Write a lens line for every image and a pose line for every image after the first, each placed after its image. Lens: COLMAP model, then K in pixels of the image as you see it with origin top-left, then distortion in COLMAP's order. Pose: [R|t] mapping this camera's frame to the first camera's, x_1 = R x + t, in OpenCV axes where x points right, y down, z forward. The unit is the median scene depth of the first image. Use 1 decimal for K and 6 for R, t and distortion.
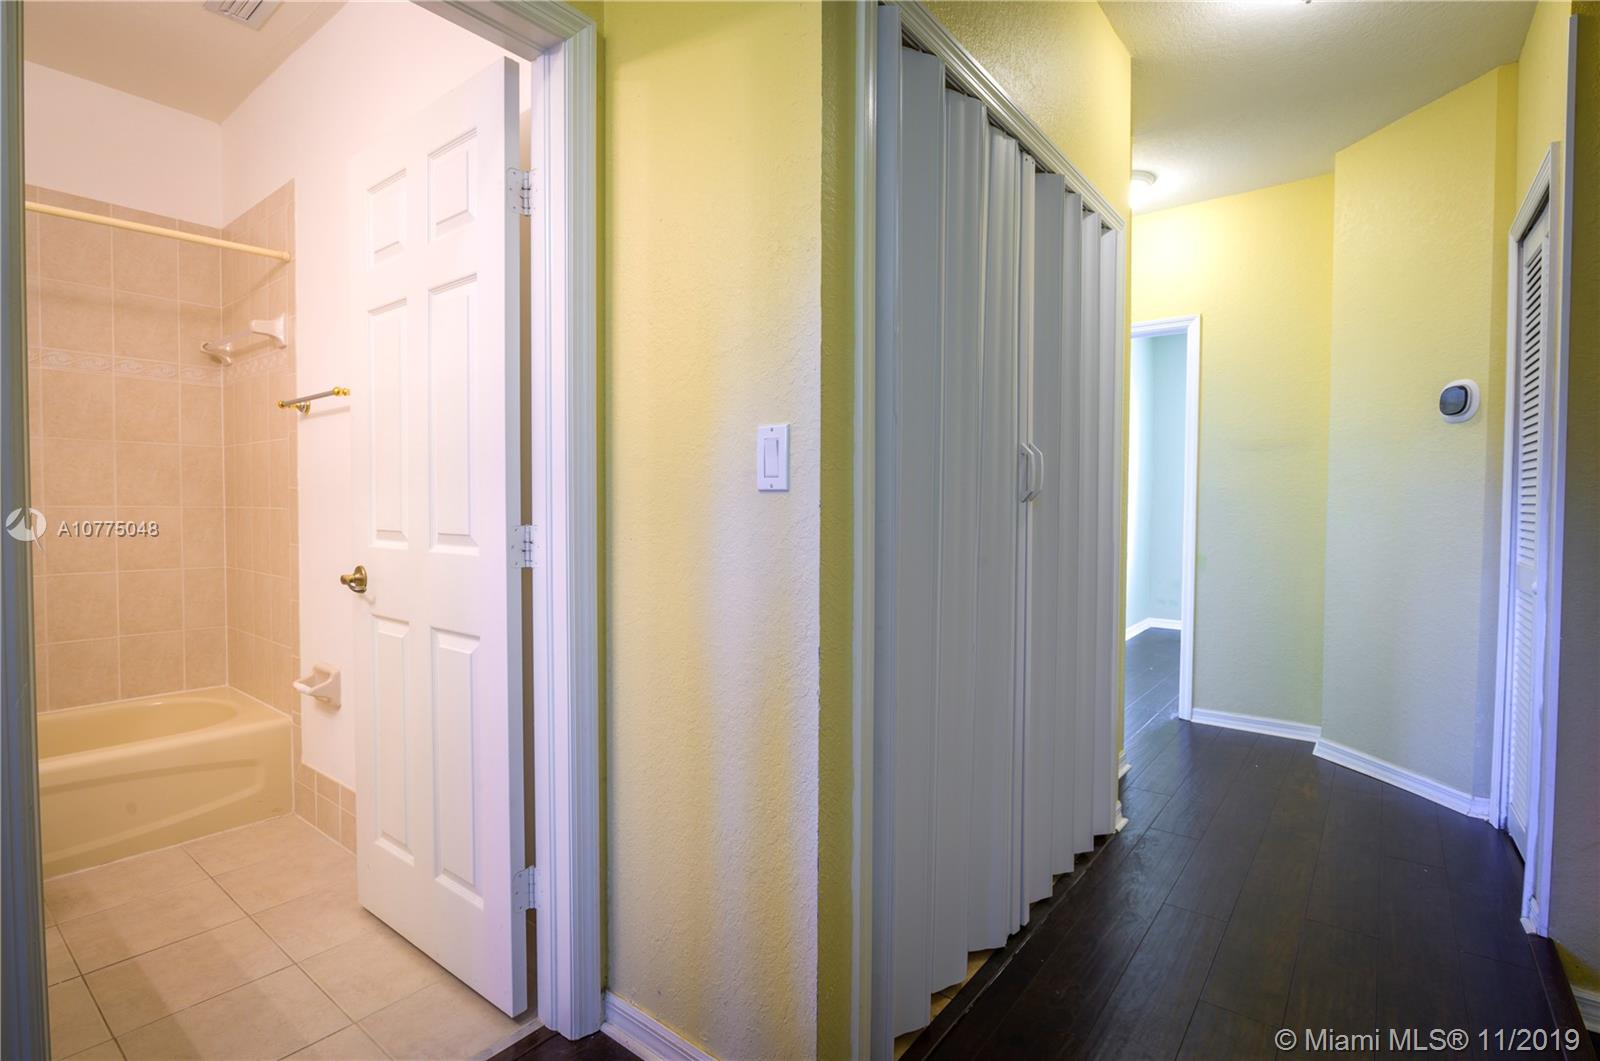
lens RADIAL K [[765.8, 0, 800.8], [0, 765.8, 520.7], [0, 0, 1]] dist [-0.004624, -0.000780]
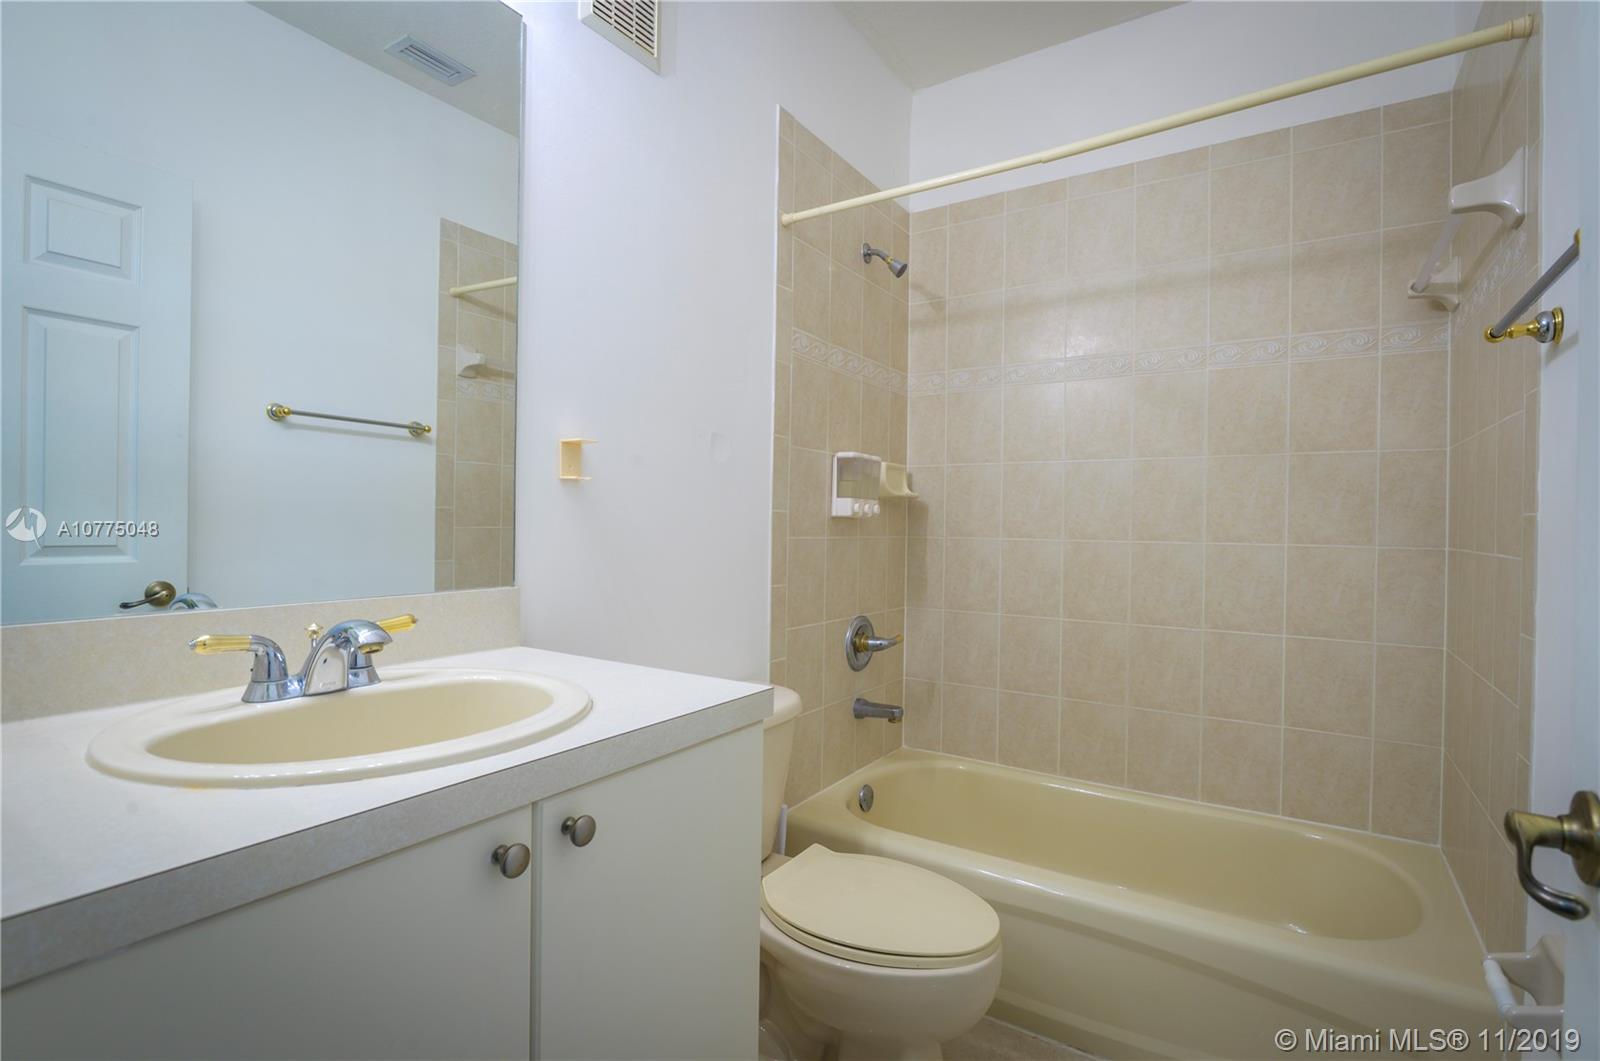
lens RADIAL K [[765.8, 0, 800.8], [0, 765.8, 520.7], [0, 0, 1]] dist [-0.004624, -0.000780]
pose [[0.101272, -0.002869, -0.994855, -0.228817], [-0.037721, 0.999266, -0.006721, -0.017940], [0.994143, 0.038208, 0.101089, 0.472447]]
